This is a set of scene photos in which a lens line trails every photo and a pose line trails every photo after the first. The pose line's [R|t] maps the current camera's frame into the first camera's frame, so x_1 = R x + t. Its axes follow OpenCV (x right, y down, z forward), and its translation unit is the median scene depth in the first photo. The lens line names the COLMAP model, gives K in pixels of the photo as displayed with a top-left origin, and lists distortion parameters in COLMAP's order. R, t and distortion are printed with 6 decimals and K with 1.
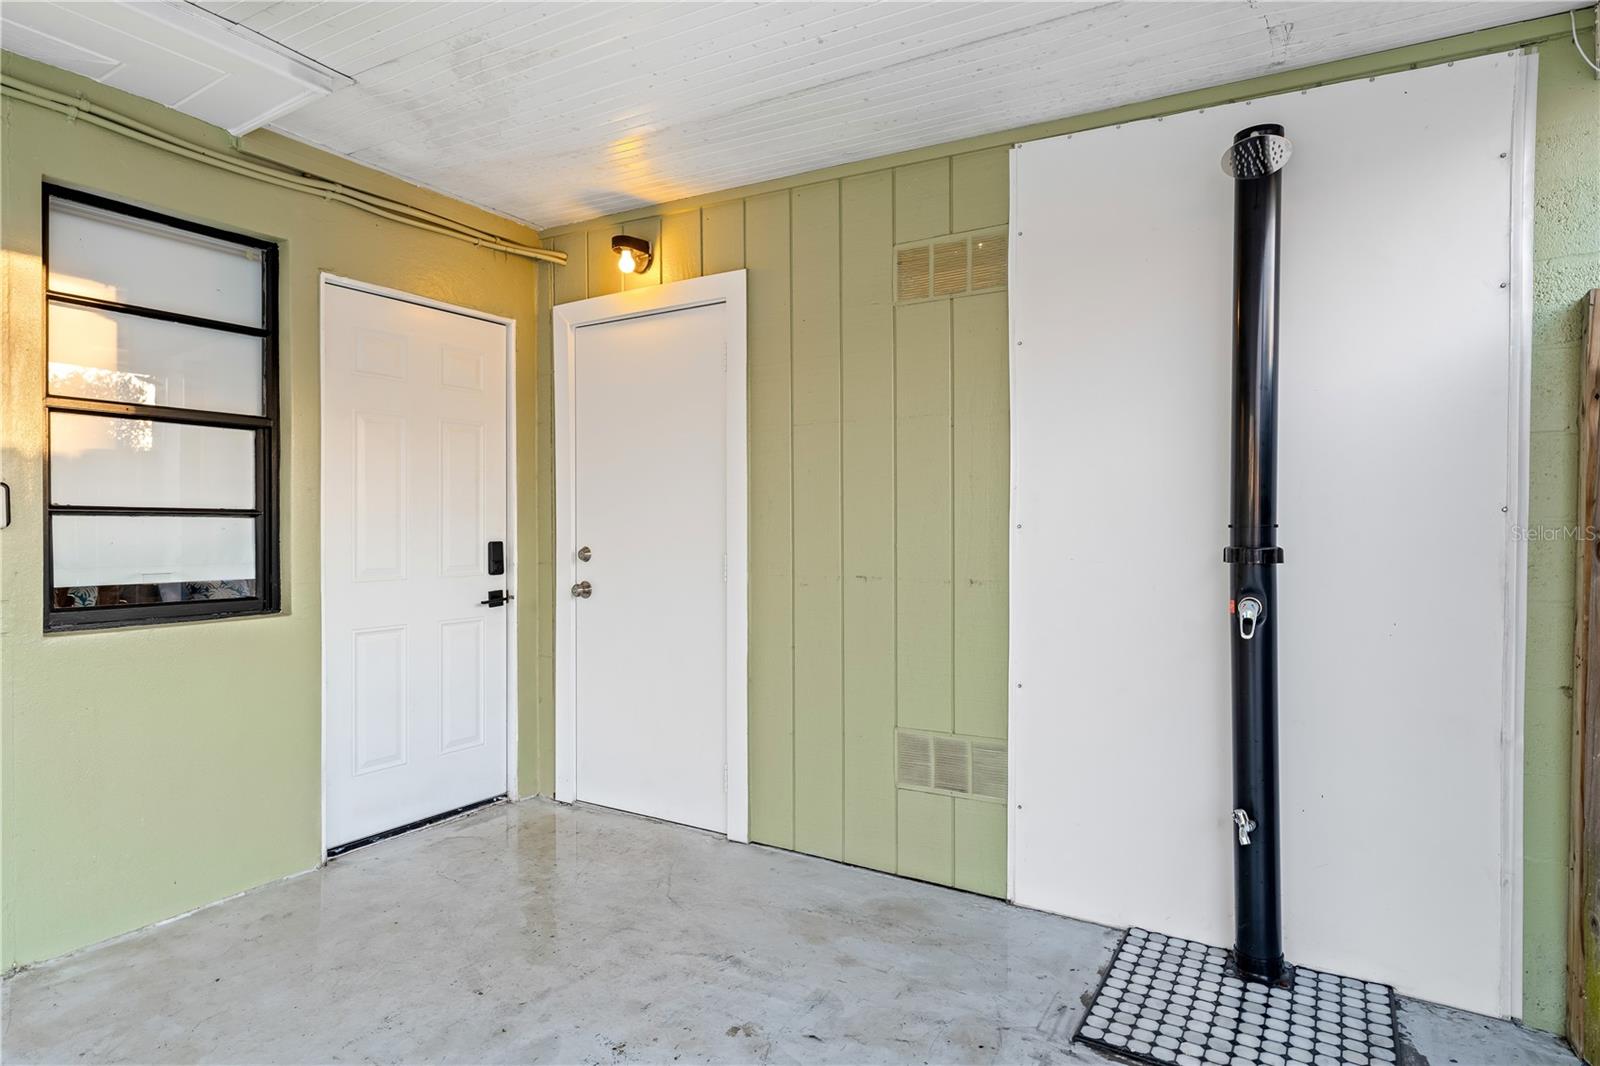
lens RADIAL K [[860.9, 0, 801.3], [0, 860.9, 526.0], [0, 0, 1]] dist [-0.002957, -0.000306]
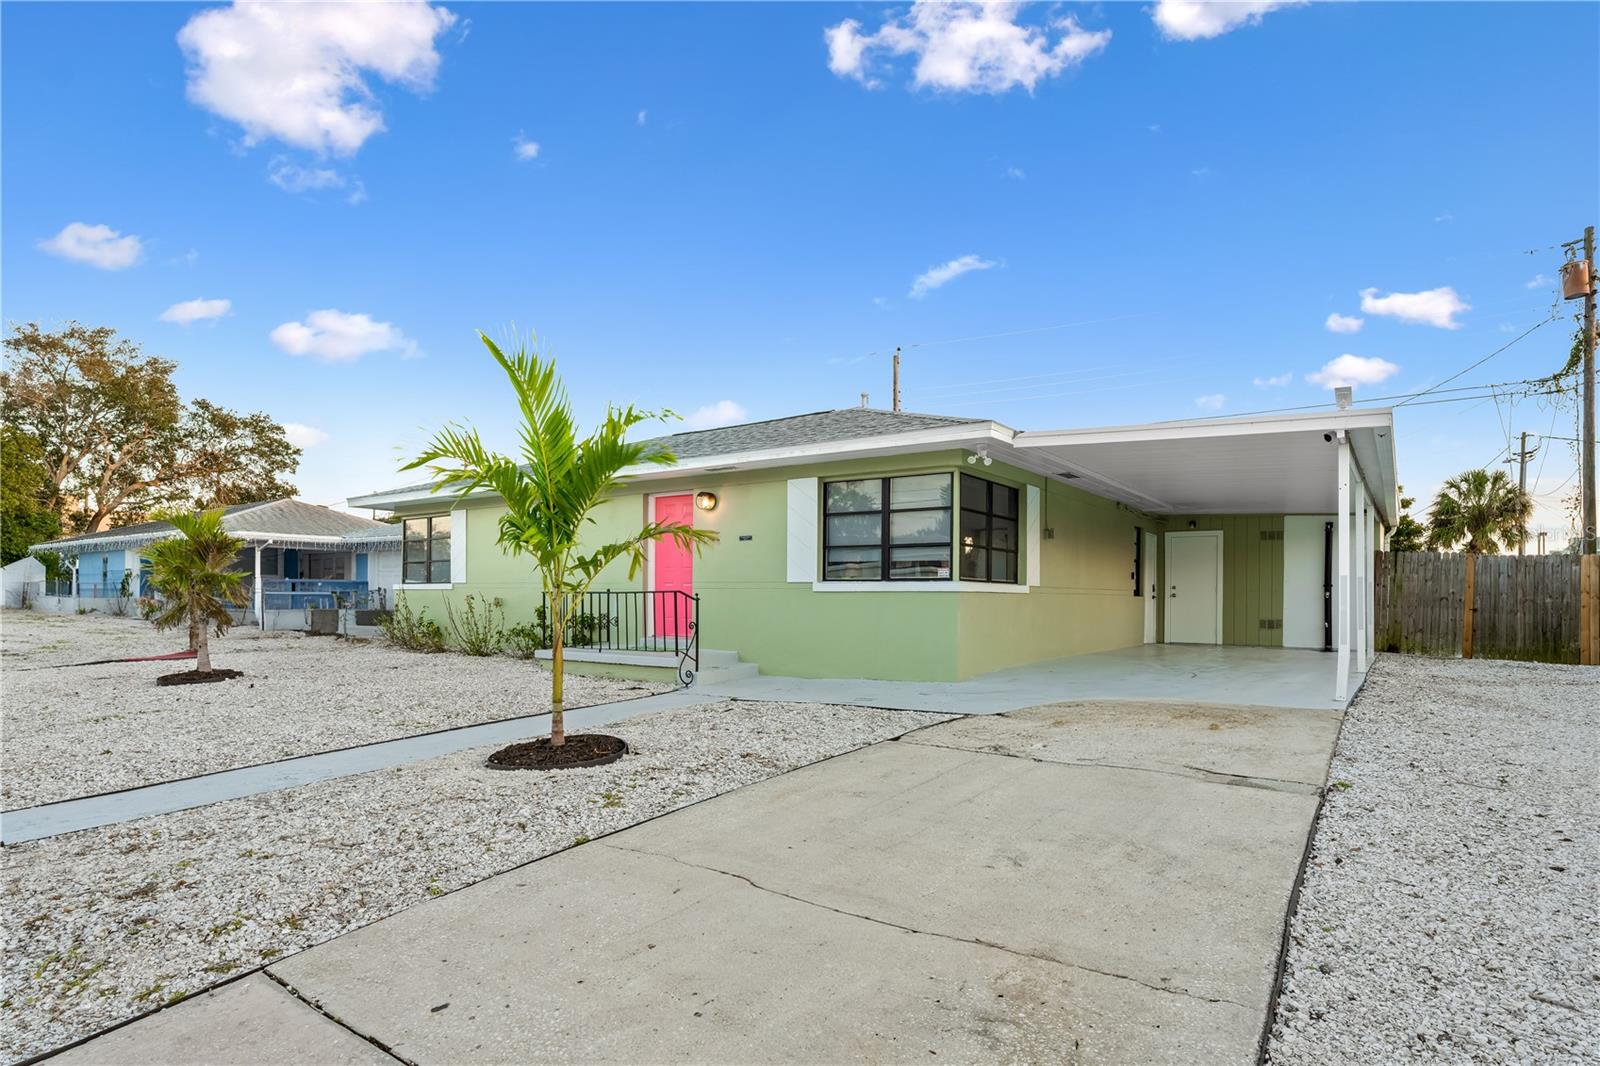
lens RADIAL K [[836.7, 0, 802.6], [0, 836.7, 583.9], [0, 0, 1]] dist [0.004802, 0.000747]
pose [[0.996432, 0.015538, -0.082957, -2.421970], [-0.017461, 0.999594, -0.022497, 0.190819], [0.082574, 0.023865, 0.996299, -4.705524]]
